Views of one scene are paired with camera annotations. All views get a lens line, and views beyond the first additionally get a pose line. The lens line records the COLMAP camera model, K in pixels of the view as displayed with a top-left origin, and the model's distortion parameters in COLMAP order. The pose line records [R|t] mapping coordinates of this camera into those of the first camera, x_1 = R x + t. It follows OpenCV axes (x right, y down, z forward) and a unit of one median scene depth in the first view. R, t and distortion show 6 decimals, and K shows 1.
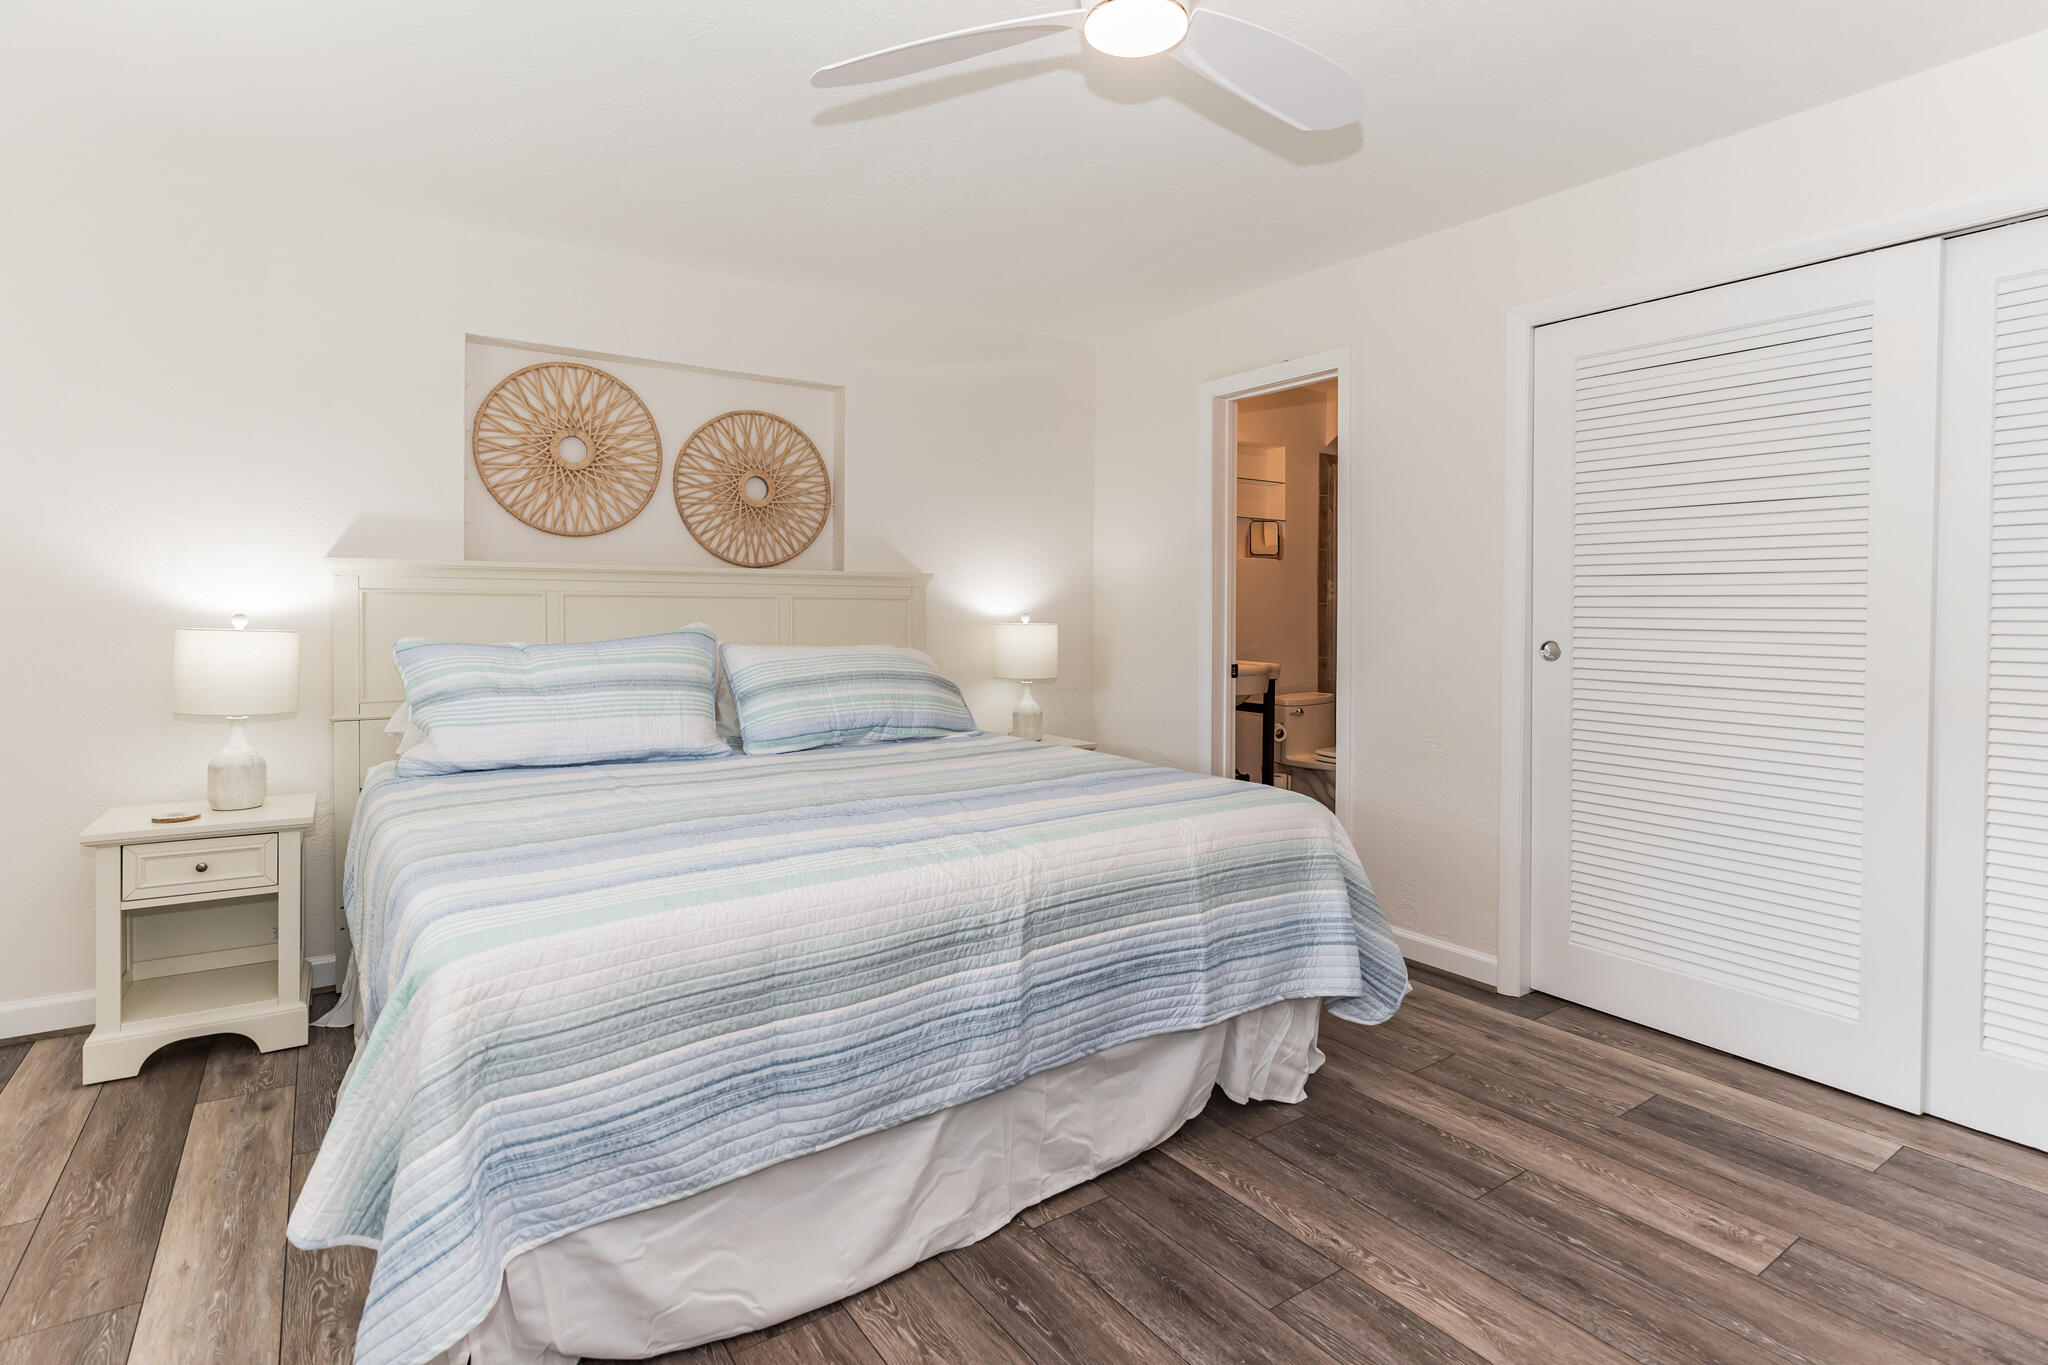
lens RADIAL K [[1015.0, 0, 1035.2], [0, 1015.0, 623.3], [0, 0, 1]] dist [-0.000803, -0.000525]
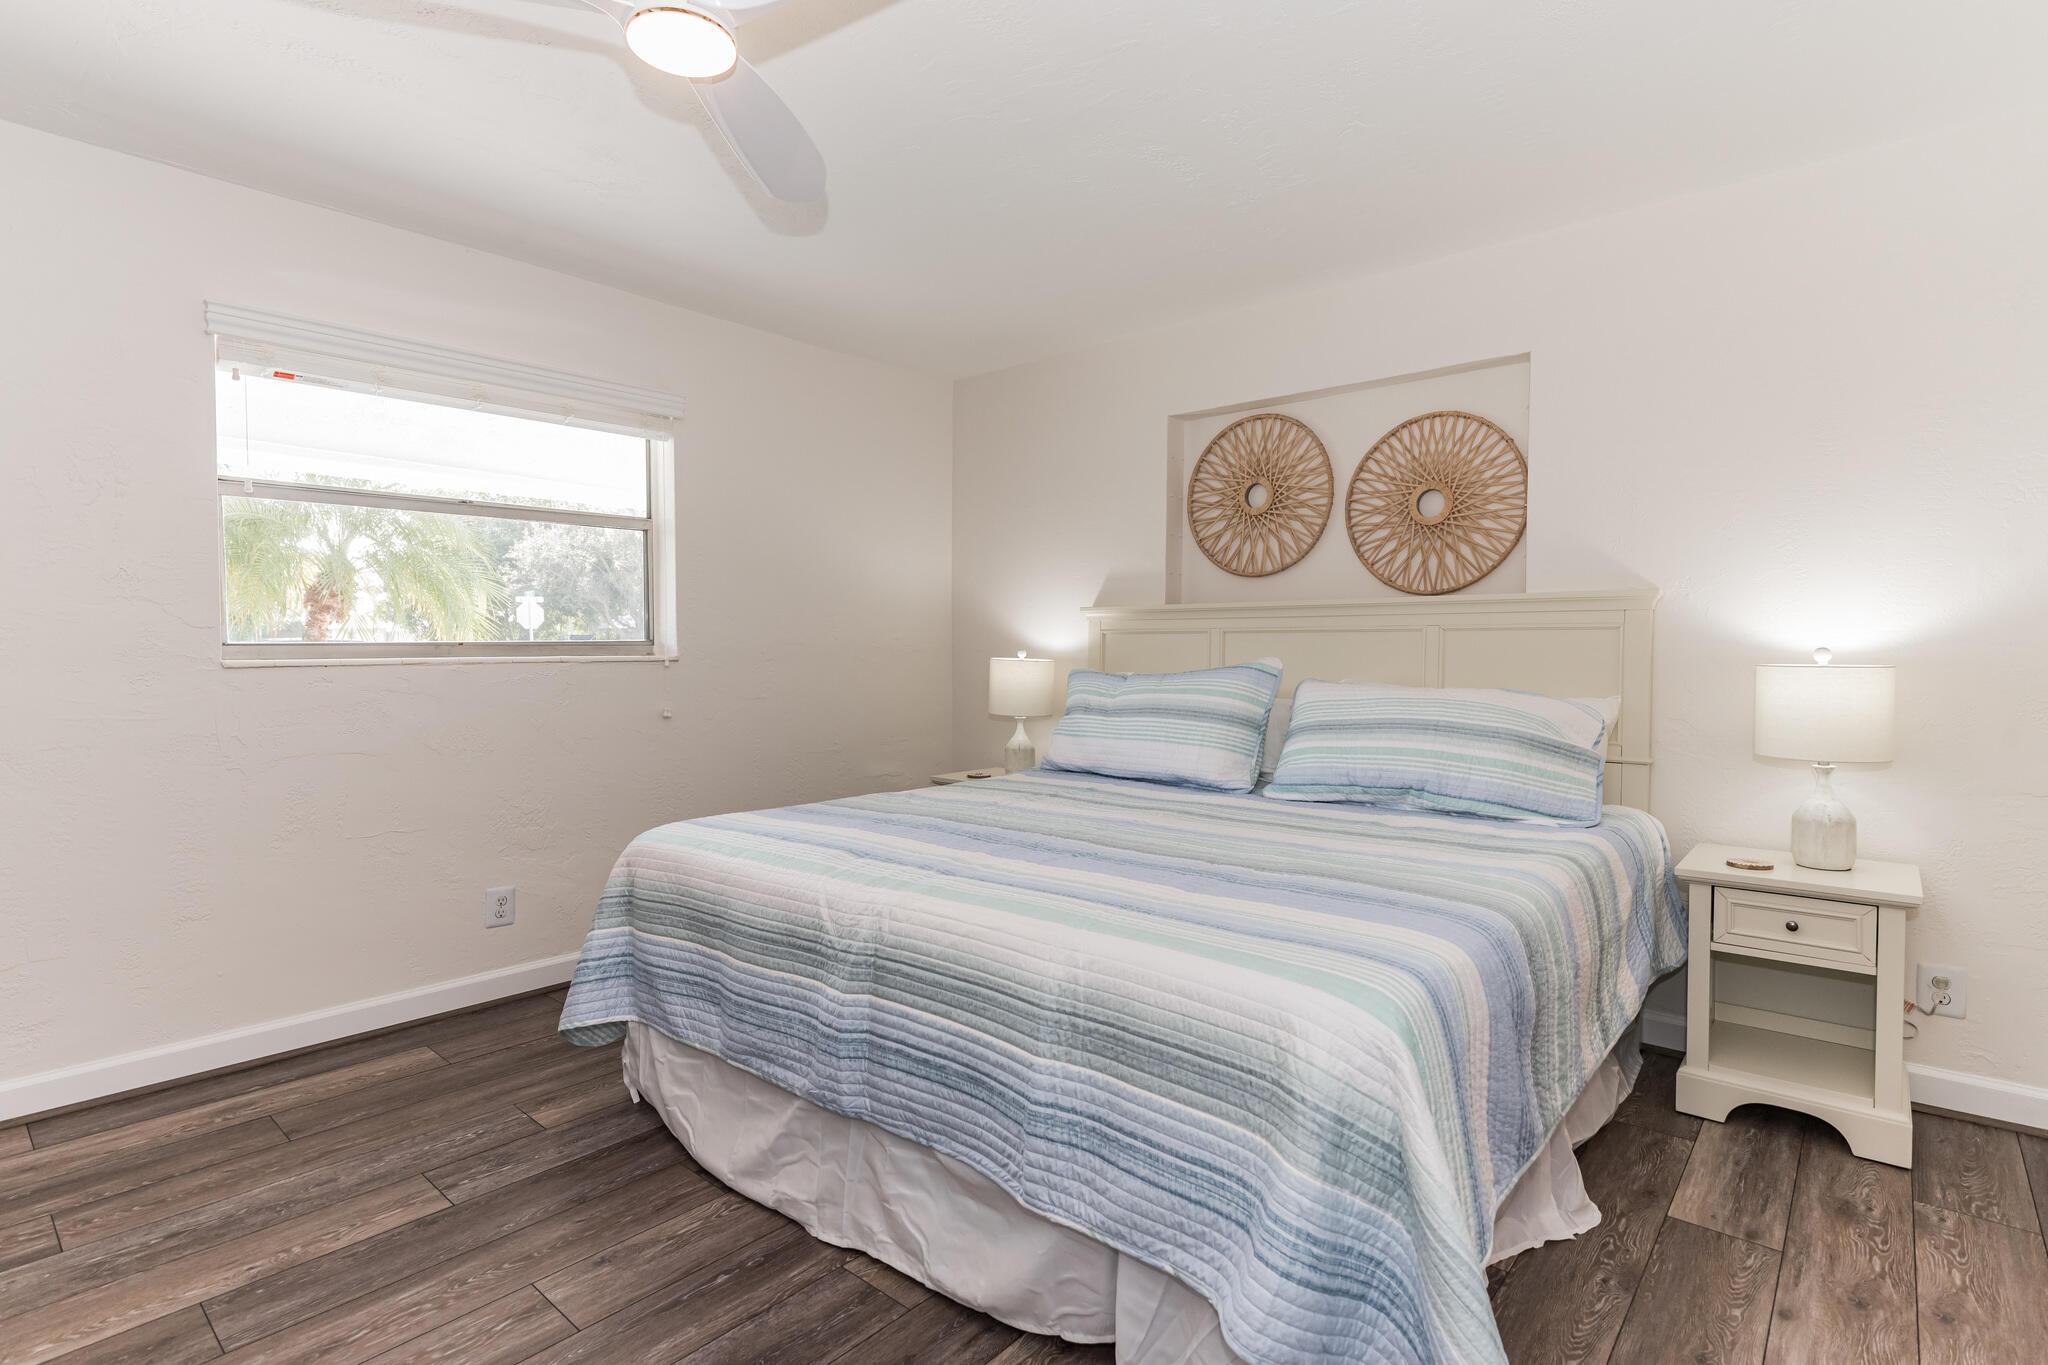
lens RADIAL K [[1015.0, 0, 1021.8], [0, 1015.0, 674.9], [0, 0, 1]] dist [-0.000803, -0.000525]
pose [[0.239338, 0.024464, -0.970628, 0.633045], [-0.010211, 0.999691, 0.022678, -0.003806], [0.970883, 0.004484, 0.239514, 0.595937]]
